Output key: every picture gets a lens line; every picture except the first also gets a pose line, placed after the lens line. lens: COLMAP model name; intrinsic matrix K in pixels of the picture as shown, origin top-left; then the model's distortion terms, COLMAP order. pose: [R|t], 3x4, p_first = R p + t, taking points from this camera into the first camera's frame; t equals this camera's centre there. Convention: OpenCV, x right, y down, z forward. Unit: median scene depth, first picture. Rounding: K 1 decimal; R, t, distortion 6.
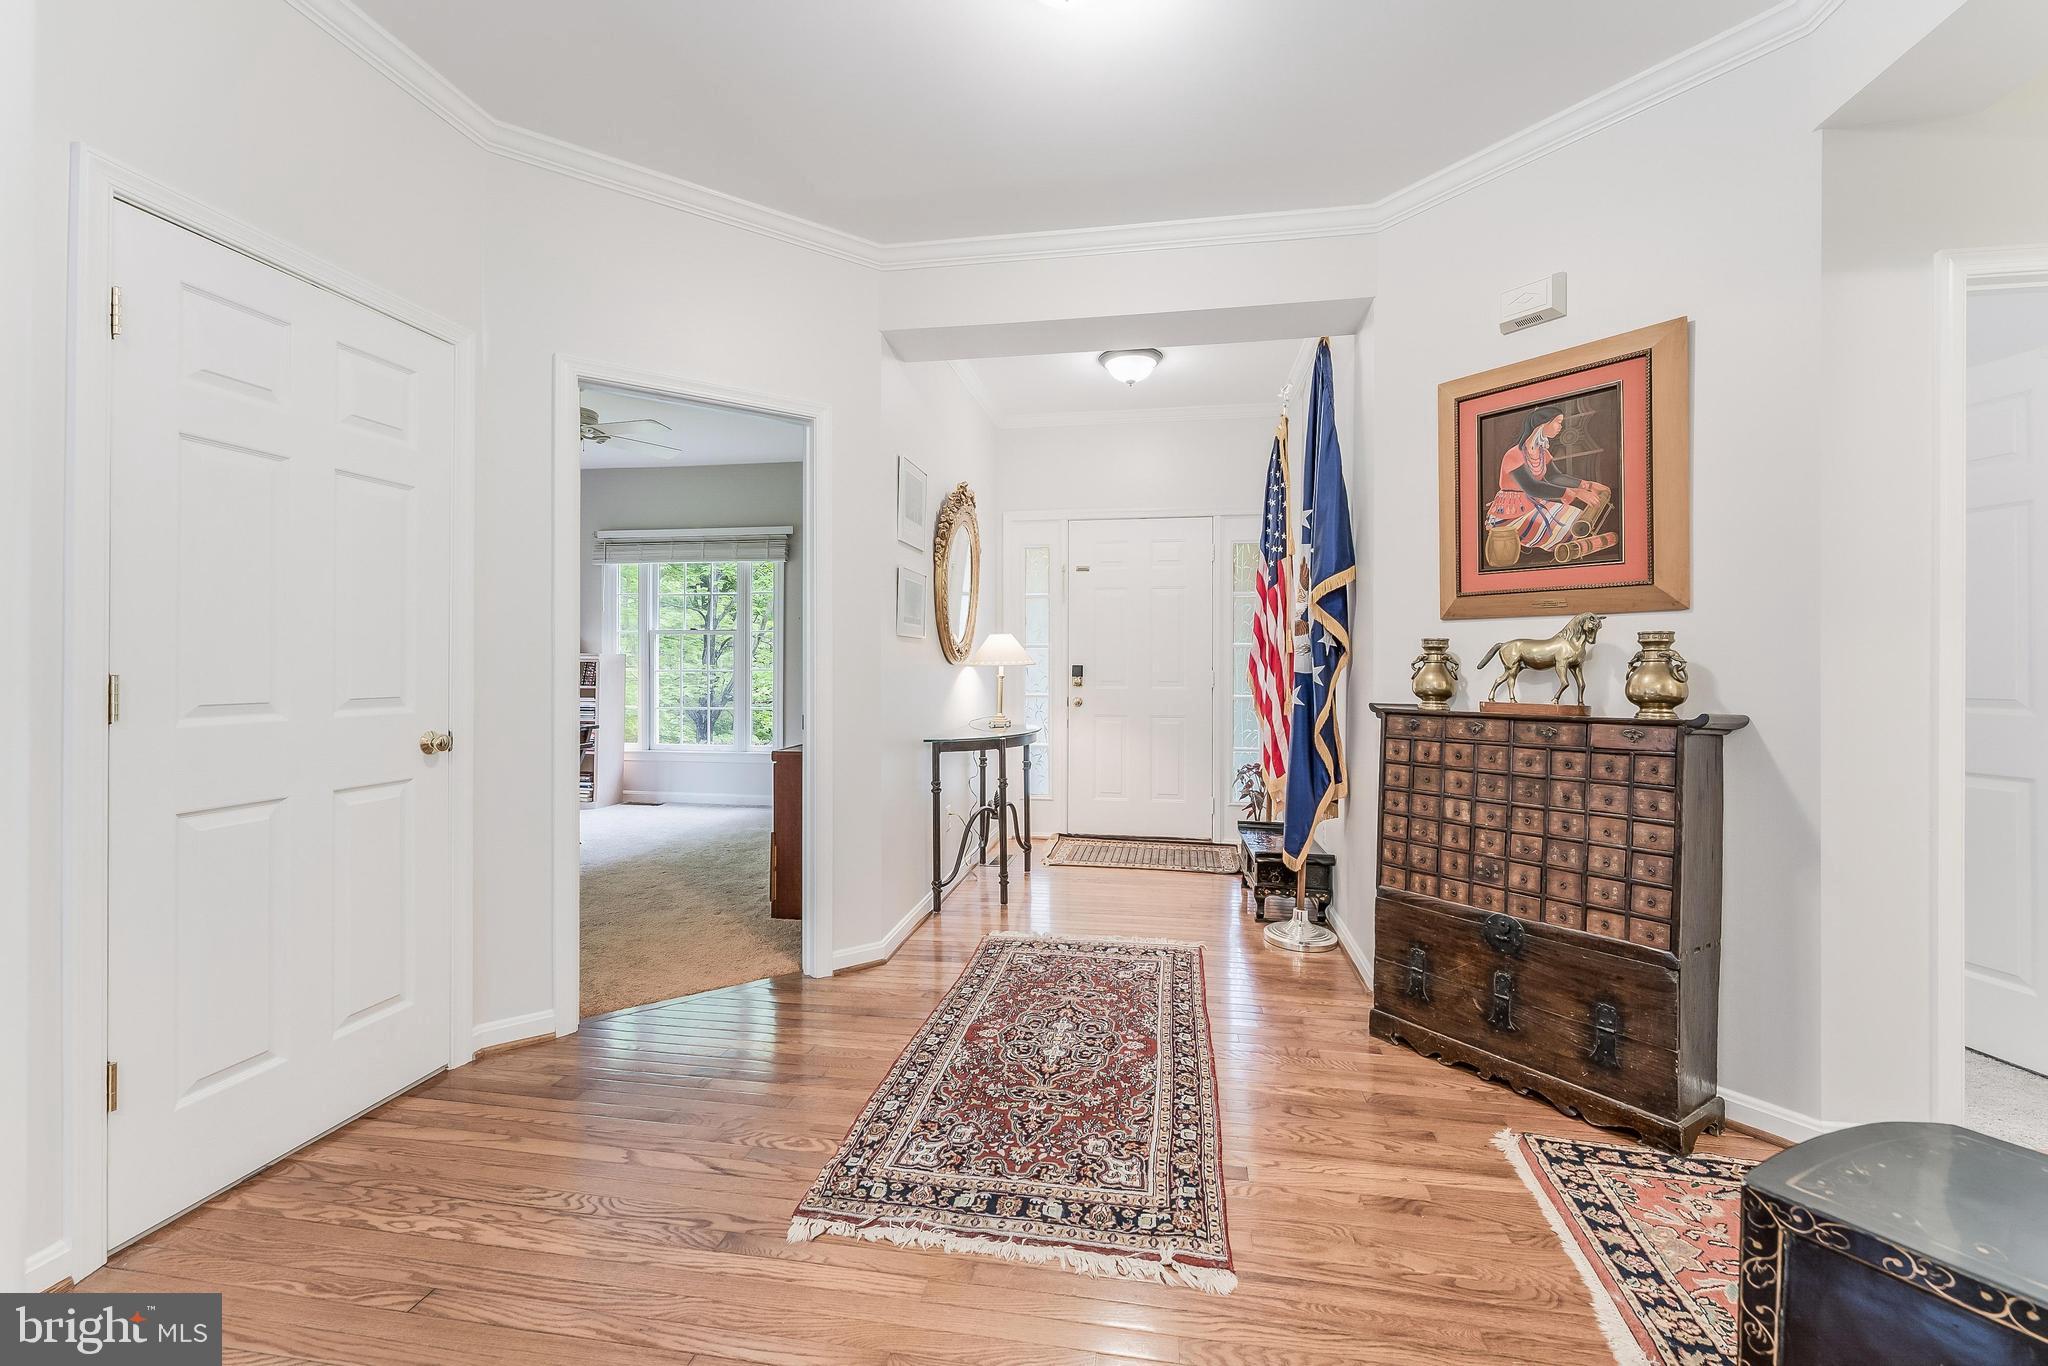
lens RADIAL K [[825.0, 0, 1036.9], [0, 825.0, 663.5], [0, 0, 1]] dist [0.001691, -0.000312]
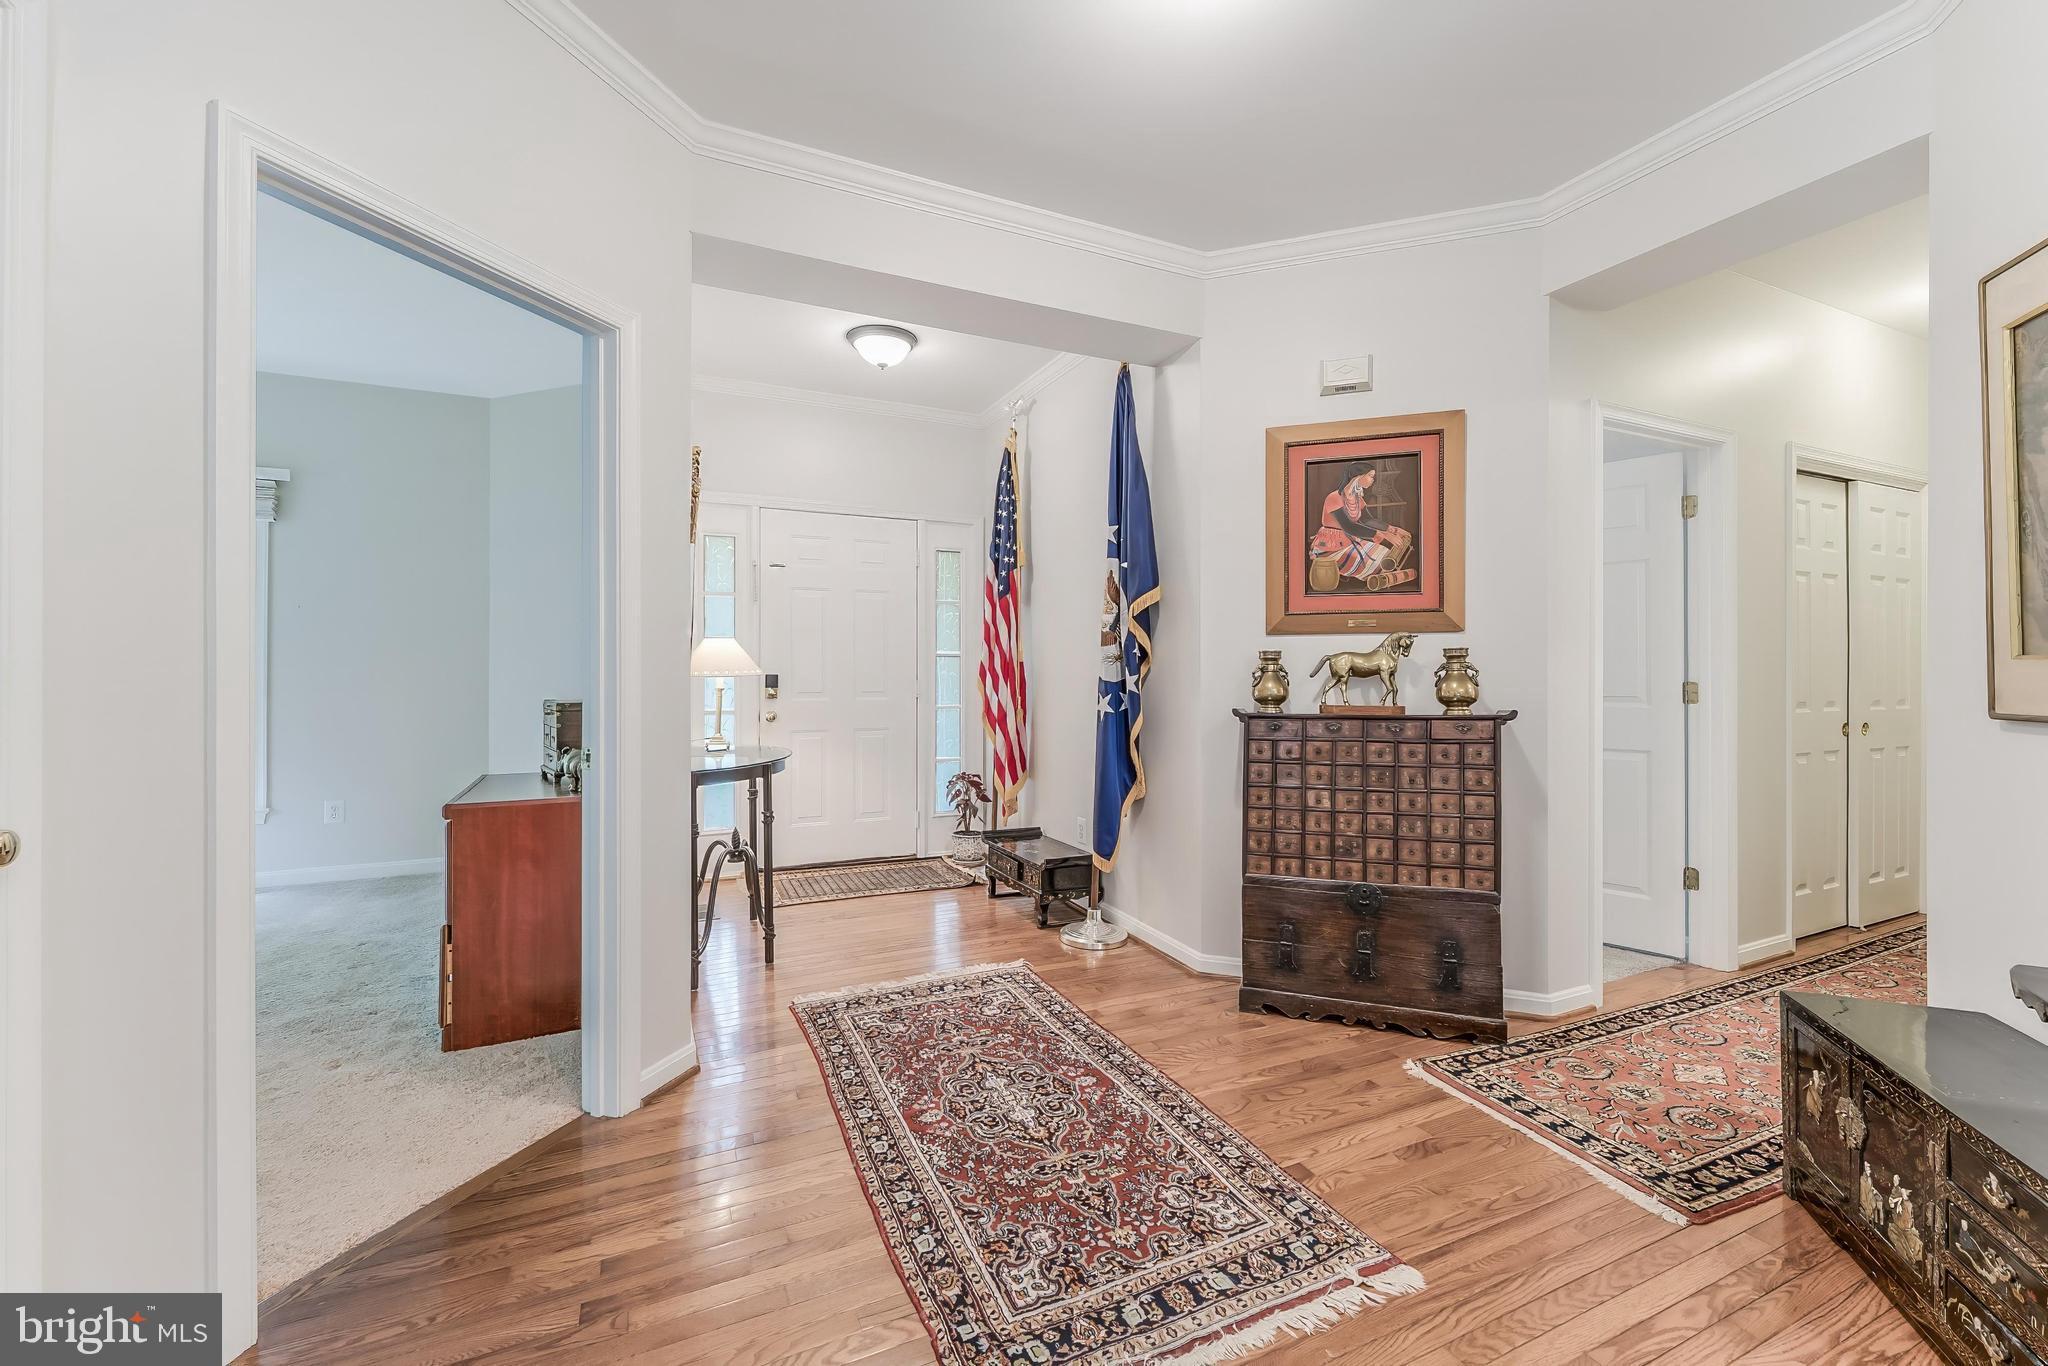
lens RADIAL K [[825.0, 0, 1037.0], [0, 825.0, 672.8], [0, 0, 1]] dist [0.001691, -0.000312]
pose [[0.823935, -0.001236, 0.566683, -0.467105], [0.000978, 0.999999, 0.000760, -0.000888], [-0.566684, -0.000072, 0.823935, 0.265943]]
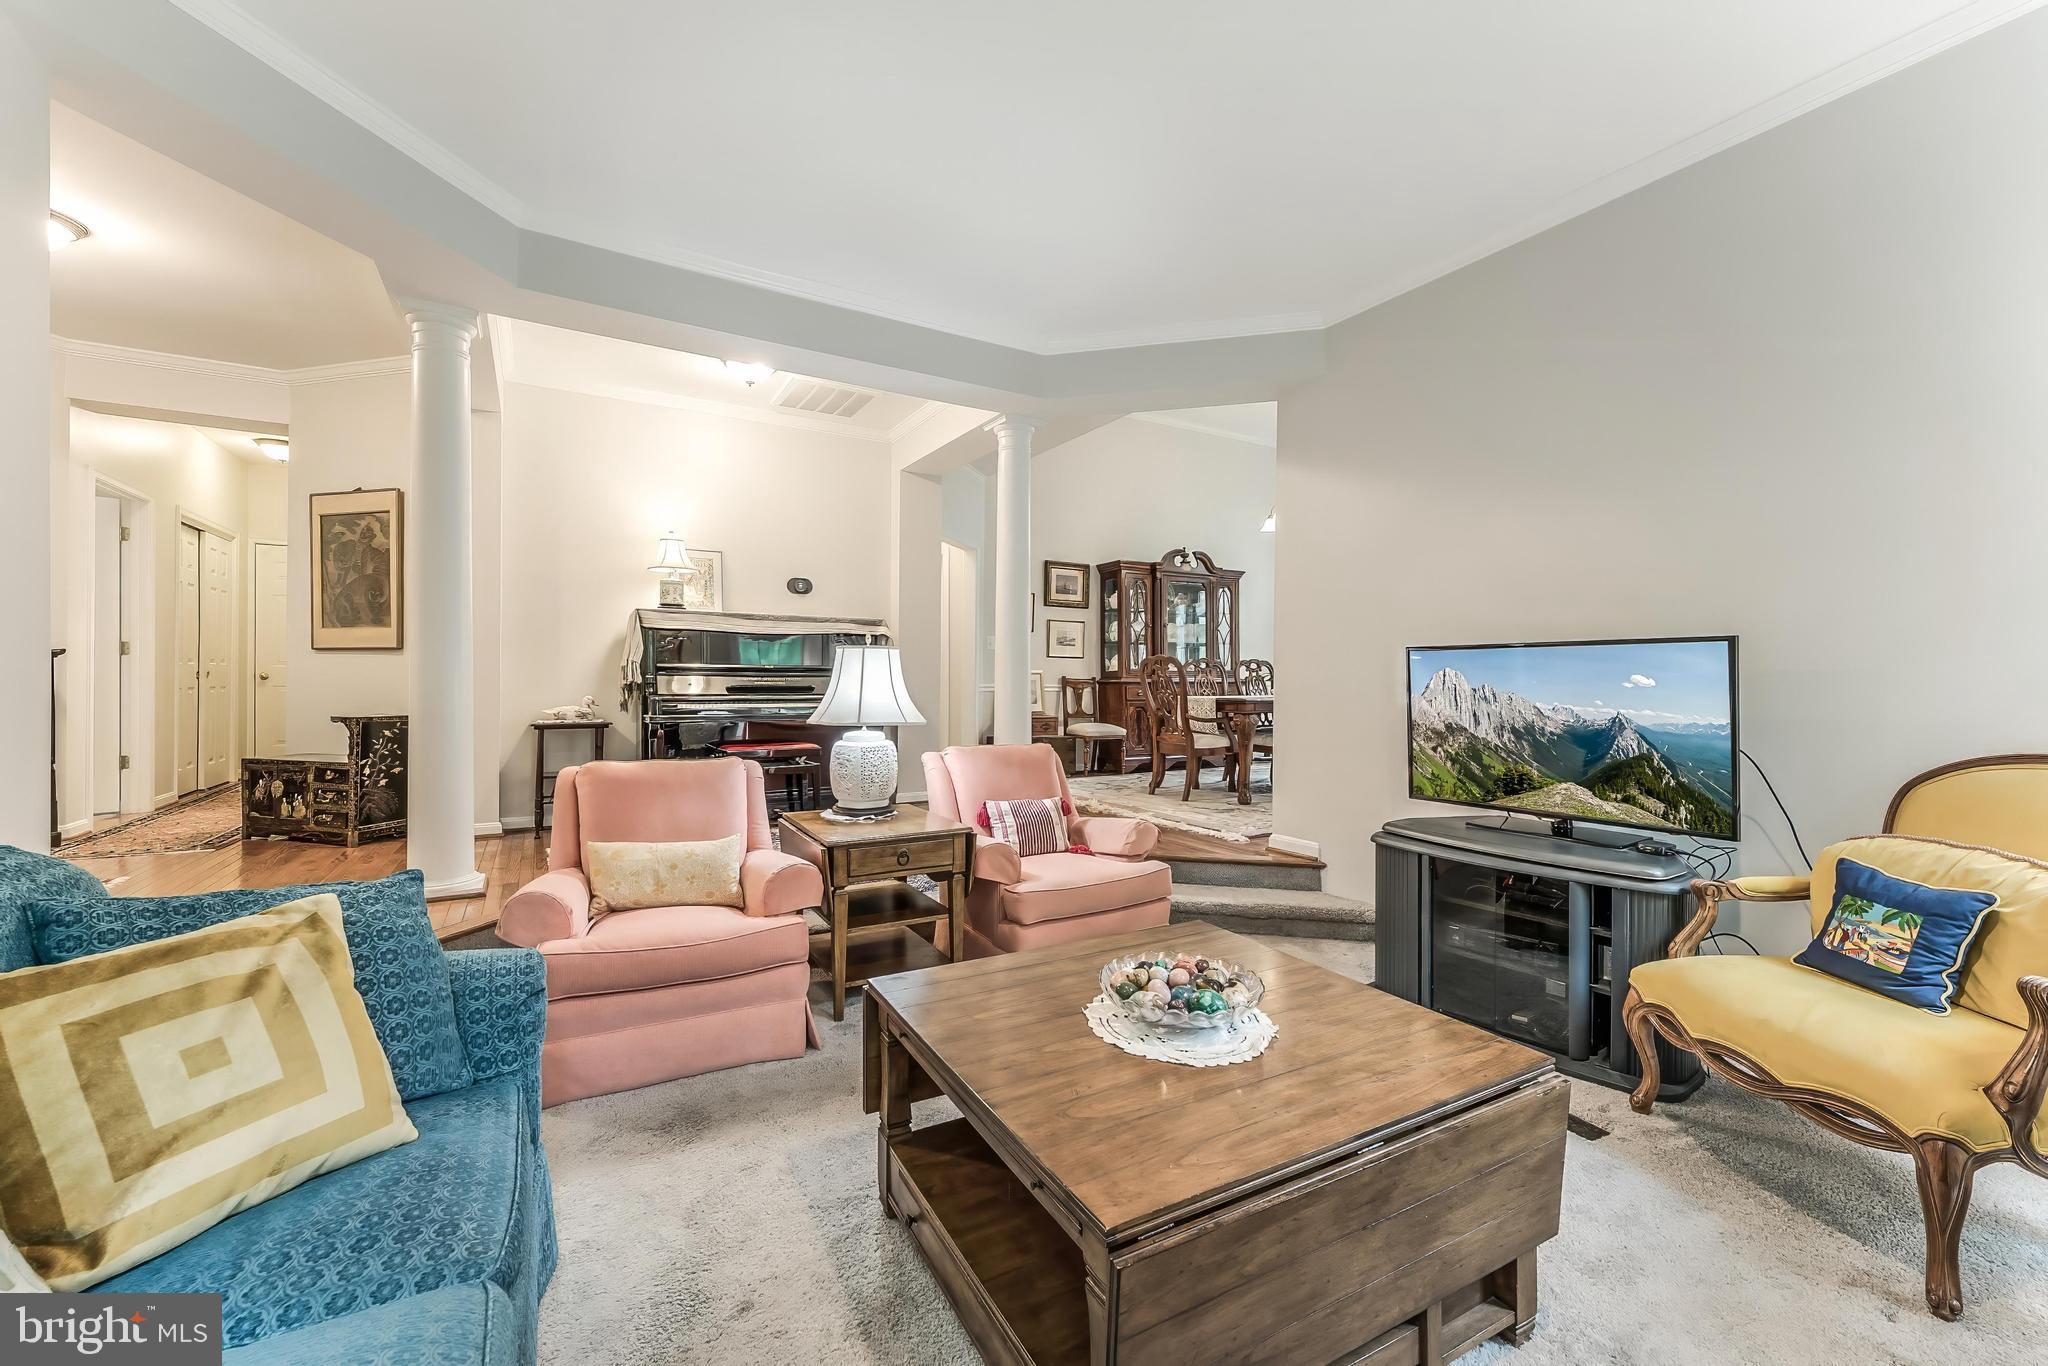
lens RADIAL K [[825.0, 0, 1031.0], [0, 825.0, 679.2], [0, 0, 1]] dist [0.001691, -0.000312]
pose [[-0.643840, -0.005087, 0.765143, -2.157548], [-0.006859, 0.999976, 0.000877, 0.103783], [-0.765130, -0.004683, -0.643859, 0.345543]]
